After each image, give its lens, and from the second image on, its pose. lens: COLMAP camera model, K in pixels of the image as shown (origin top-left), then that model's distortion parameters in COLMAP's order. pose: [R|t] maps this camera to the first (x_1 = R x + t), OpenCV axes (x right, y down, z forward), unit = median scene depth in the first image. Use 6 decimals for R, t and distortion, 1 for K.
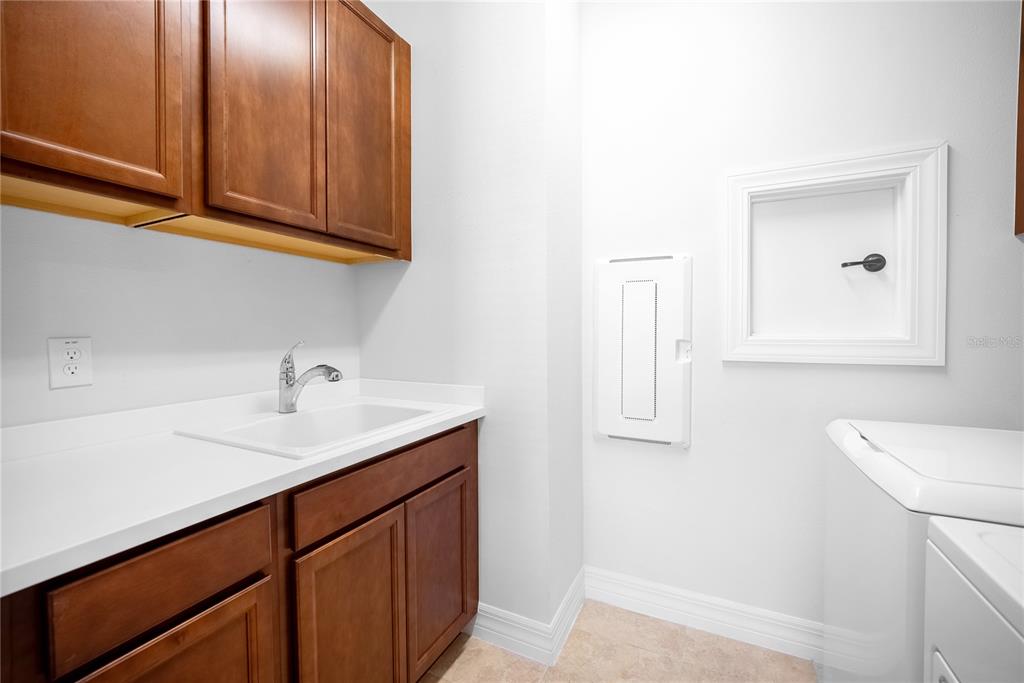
lens RADIAL K [[427.9, 0, 512.0], [0, 427.9, 341.5], [0, 0, 1]] dist [-0.000388, -0.000234]
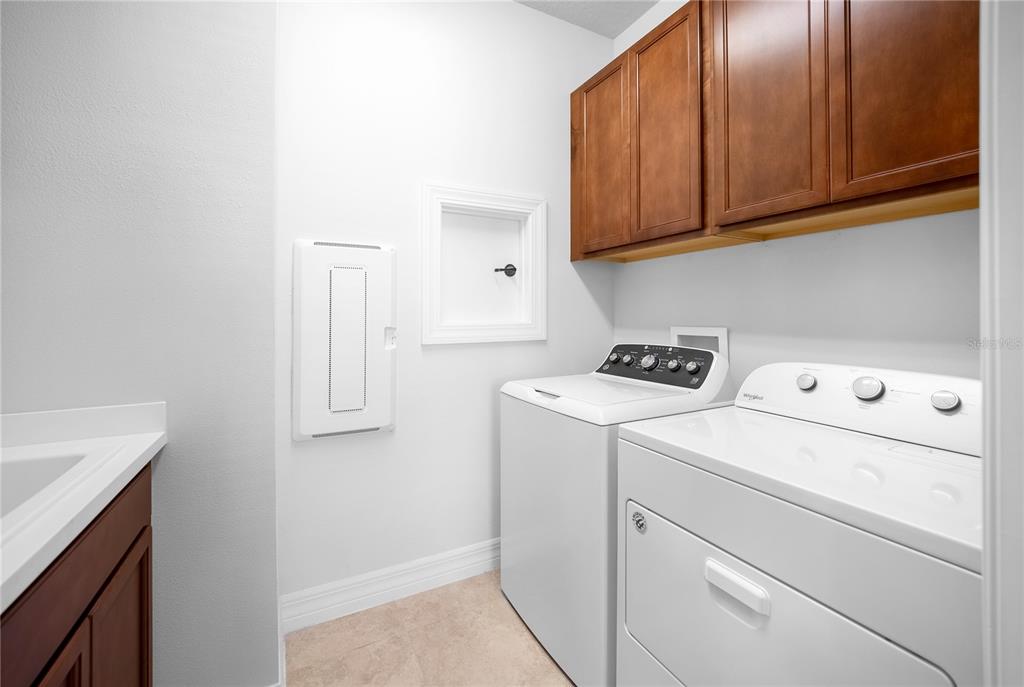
lens RADIAL K [[429.1, 0, 512.6], [0, 429.1, 318.2], [0, 0, 1]] dist [-0.001988, -0.000275]
pose [[0.596311, -0.006351, 0.802728, -0.288575], [0.029586, 0.999463, -0.014071, -0.002679], [-0.802208, 0.032140, 0.596179, 0.134287]]
